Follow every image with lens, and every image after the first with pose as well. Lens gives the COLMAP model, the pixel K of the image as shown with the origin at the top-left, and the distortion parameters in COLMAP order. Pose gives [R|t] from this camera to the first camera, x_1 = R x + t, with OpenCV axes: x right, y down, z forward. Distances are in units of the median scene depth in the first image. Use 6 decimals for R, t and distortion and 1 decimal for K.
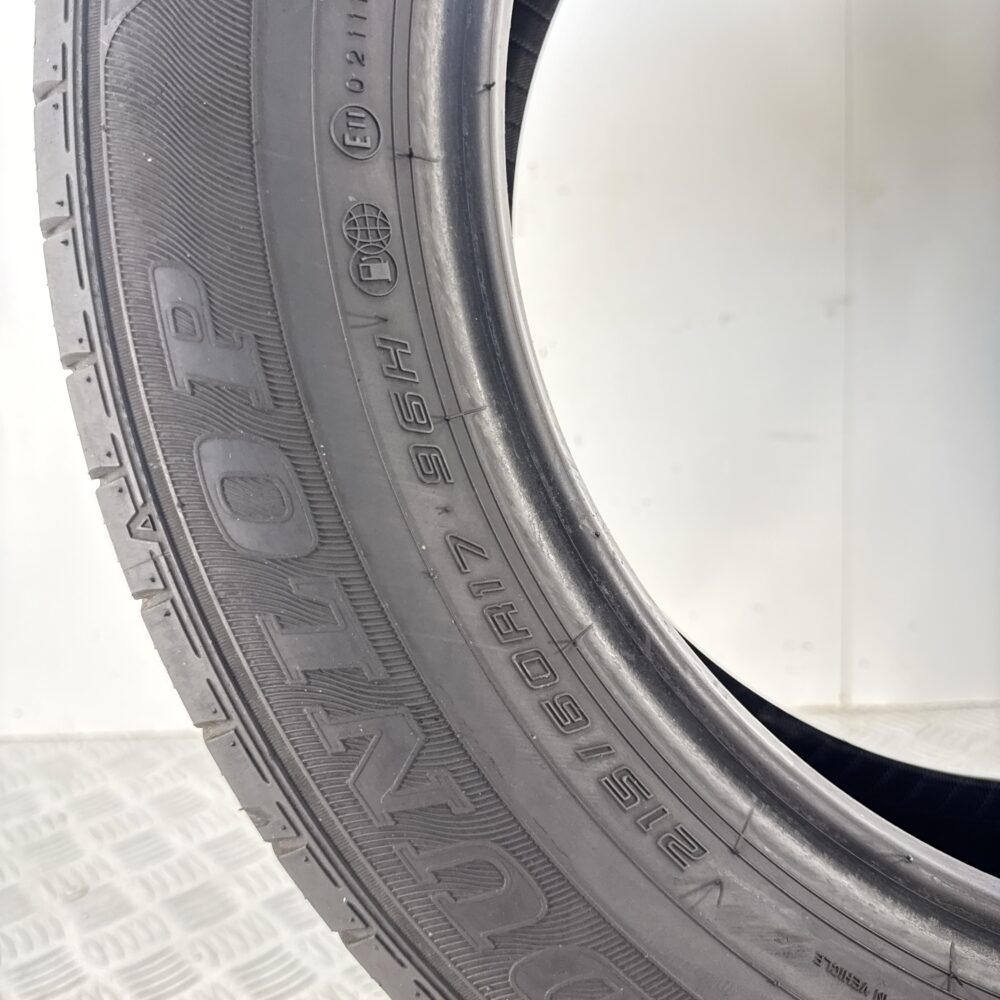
lens RADIAL K [[941.9, 0, 501.7], [0, 941.9, 487.7], [0, 0, 1]] dist [0.119661, -0.292404]
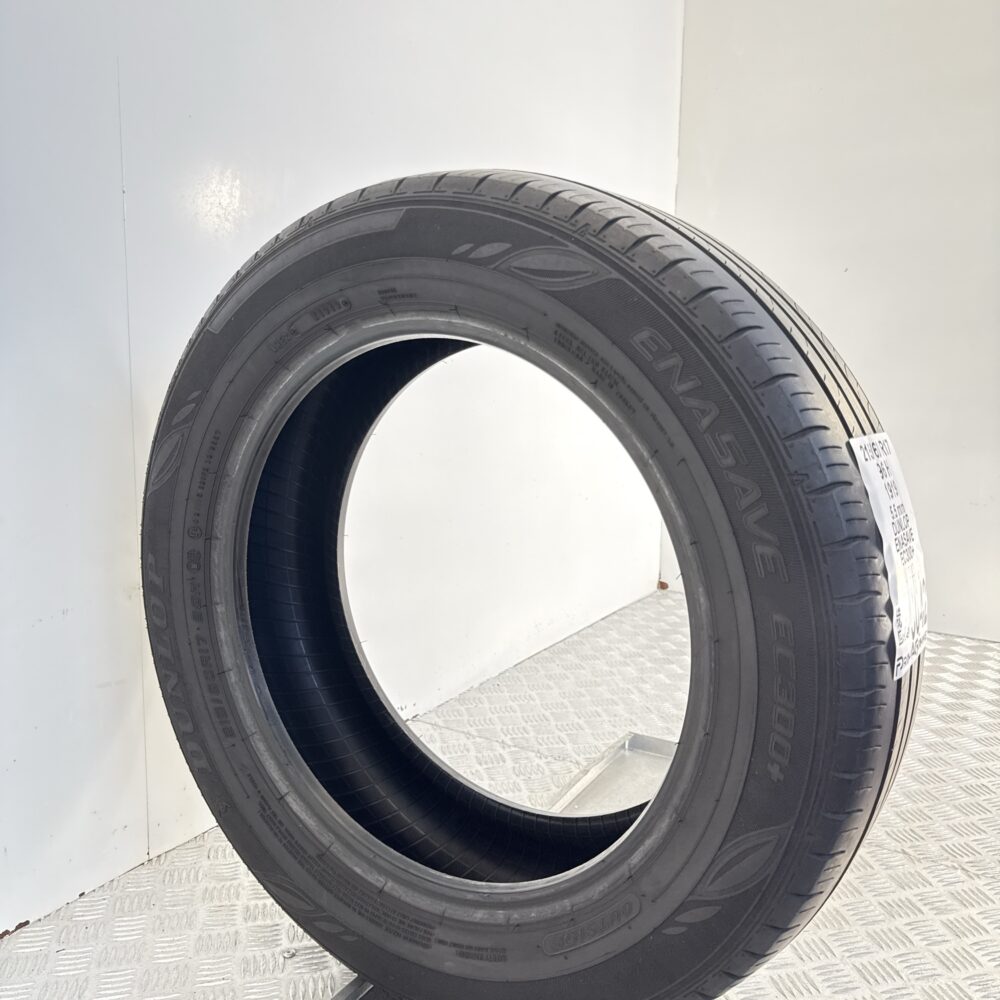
lens RADIAL K [[941.9, 0, 501.7], [0, 941.9, 487.7], [0, 0, 1]] dist [0.119661, -0.292404]
pose [[0.834920, 0.295680, -0.464201, 2.601133], [-0.218732, 0.952227, 0.213120, -1.619893], [0.505040, -0.076403, 0.859708, -1.664594]]
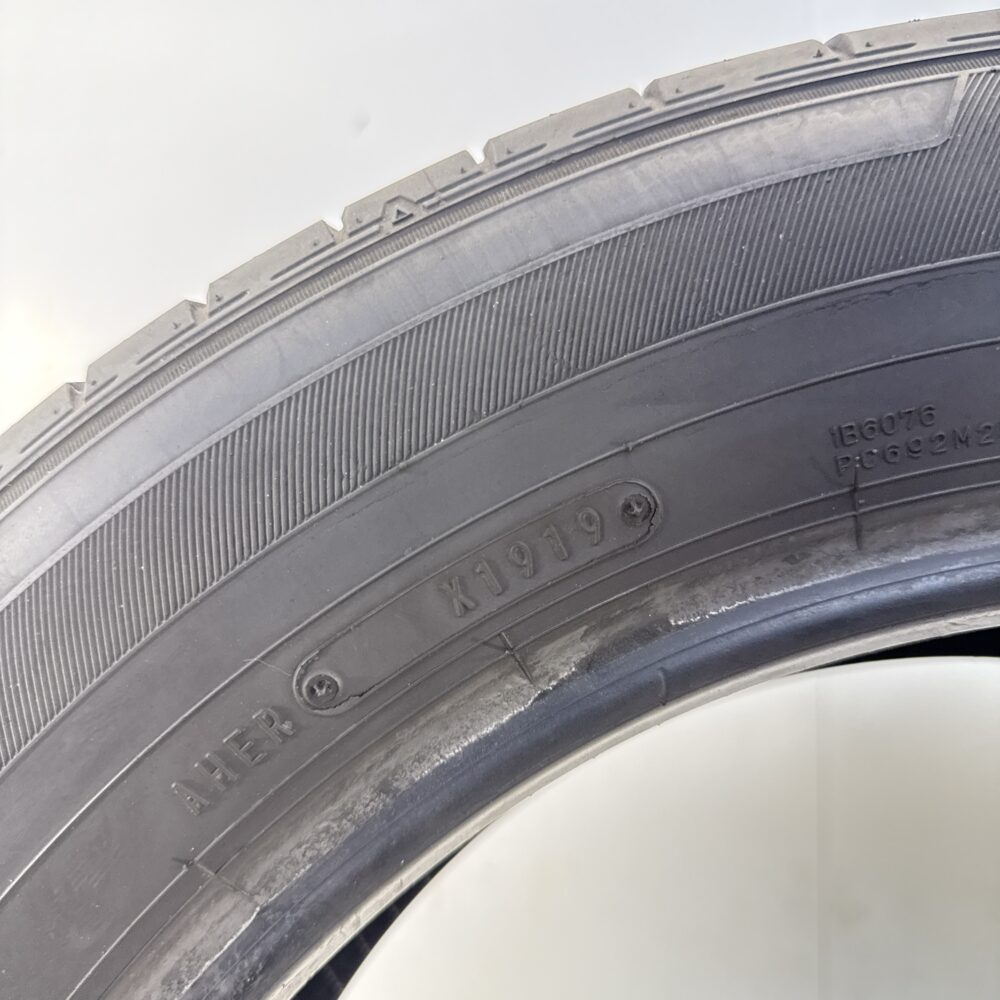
lens RADIAL K [[941.9, 0, 501.7], [0, 941.9, 487.7], [0, 0, 1]] dist [0.119661, -0.292404]
pose [[0.993834, 0.063236, -0.091081, 0.427521], [-0.086878, 0.954500, -0.285276, -1.220277], [0.068897, 0.291429, 0.954108, 0.219836]]
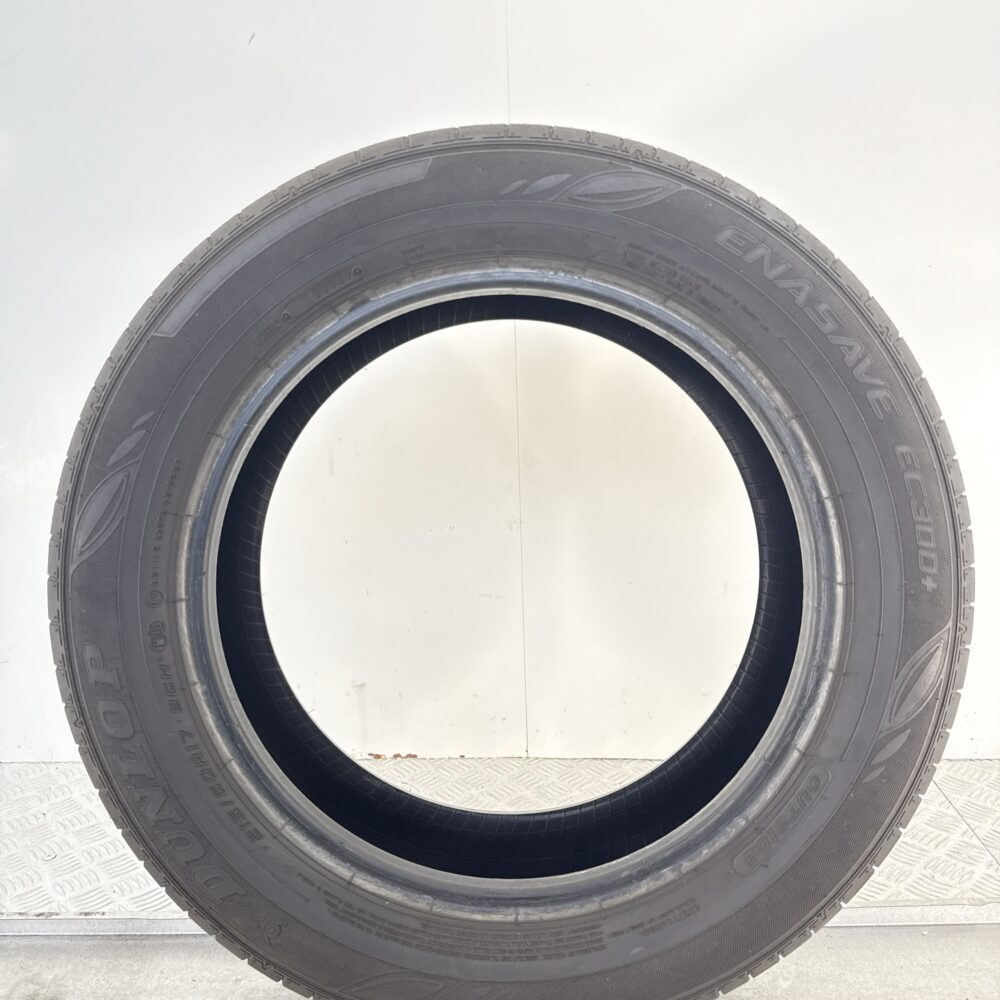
lens RADIAL K [[941.9, 0, 501.7], [0, 941.9, 487.7], [0, 0, 1]] dist [0.119661, -0.292404]
pose [[0.999190, 0.037487, 0.014652, 0.893870], [-0.037362, 0.999264, -0.008747, -0.731037], [-0.014970, 0.008192, 0.999854, -2.055500]]
